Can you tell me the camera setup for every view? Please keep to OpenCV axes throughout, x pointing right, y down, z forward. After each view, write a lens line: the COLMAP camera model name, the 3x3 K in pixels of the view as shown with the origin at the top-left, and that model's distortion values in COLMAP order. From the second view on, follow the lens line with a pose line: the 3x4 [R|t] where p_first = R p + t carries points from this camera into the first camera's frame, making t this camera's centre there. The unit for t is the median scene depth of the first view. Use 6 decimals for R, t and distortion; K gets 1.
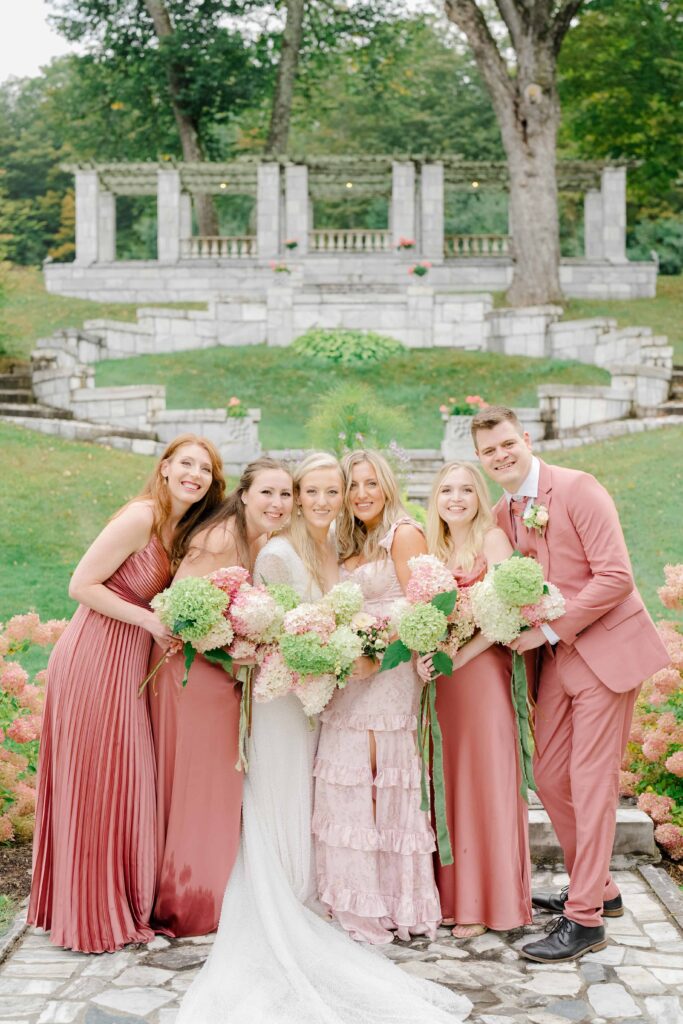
lens RADIAL K [[1428.5, 0, 341.5], [0, 1428.5, 512.0], [0, 0, 1]] dist [-0.015193, 0.066457]
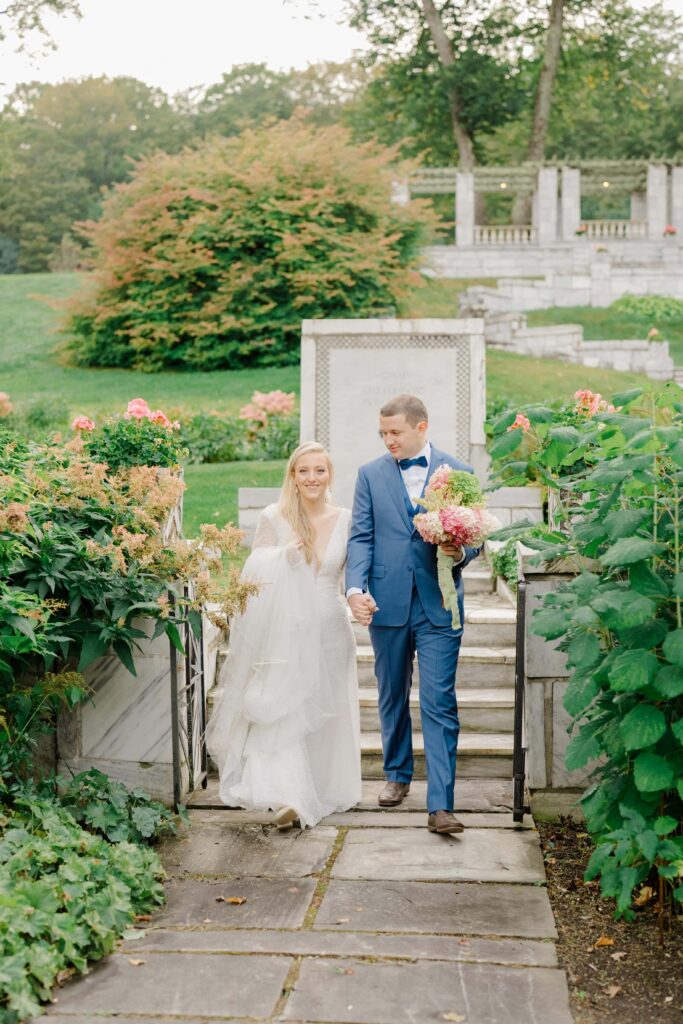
lens RADIAL K [[1428.5, 0, 341.5], [0, 1428.5, 512.0], [0, 0, 1]] dist [-0.015193, 0.066457]
pose [[0.997802, 0.006867, -0.065902, -0.148191], [-0.006549, 0.999966, 0.005041, 0.053063], [0.065934, -0.004598, 0.997813, -0.264034]]
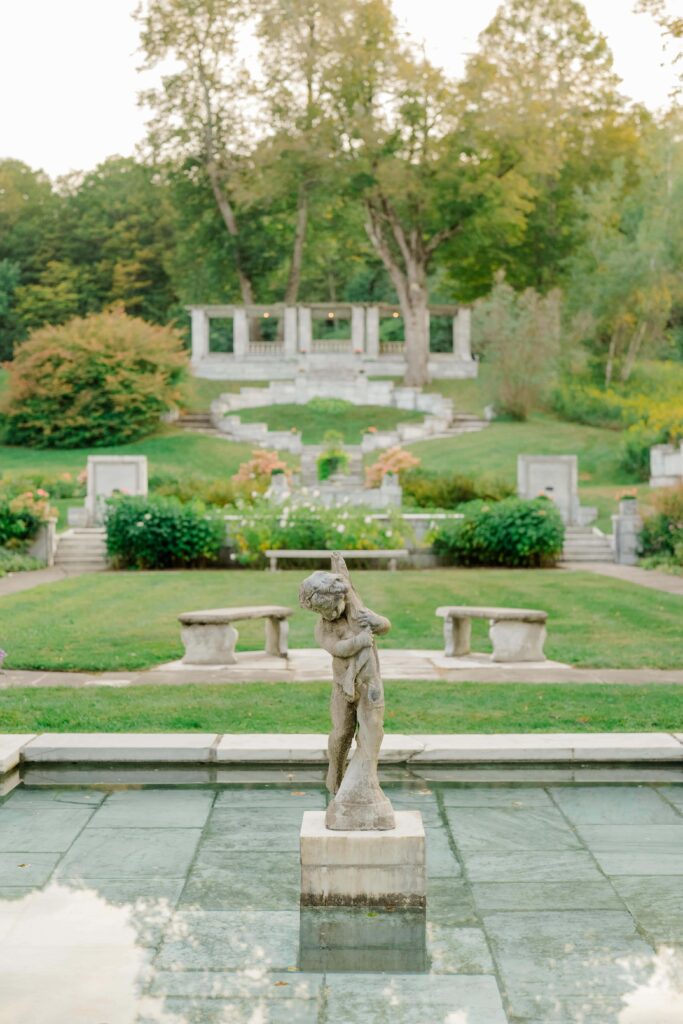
lens RADIAL K [[1428.5, 0, 341.5], [0, 1428.5, 512.0], [0, 0, 1]] dist [-0.015193, 0.066457]
pose [[0.999894, 0.006279, 0.013112, -0.004297], [-0.006137, 0.999922, -0.010892, 0.064989], [-0.013179, 0.010810, 0.999855, -0.999749]]
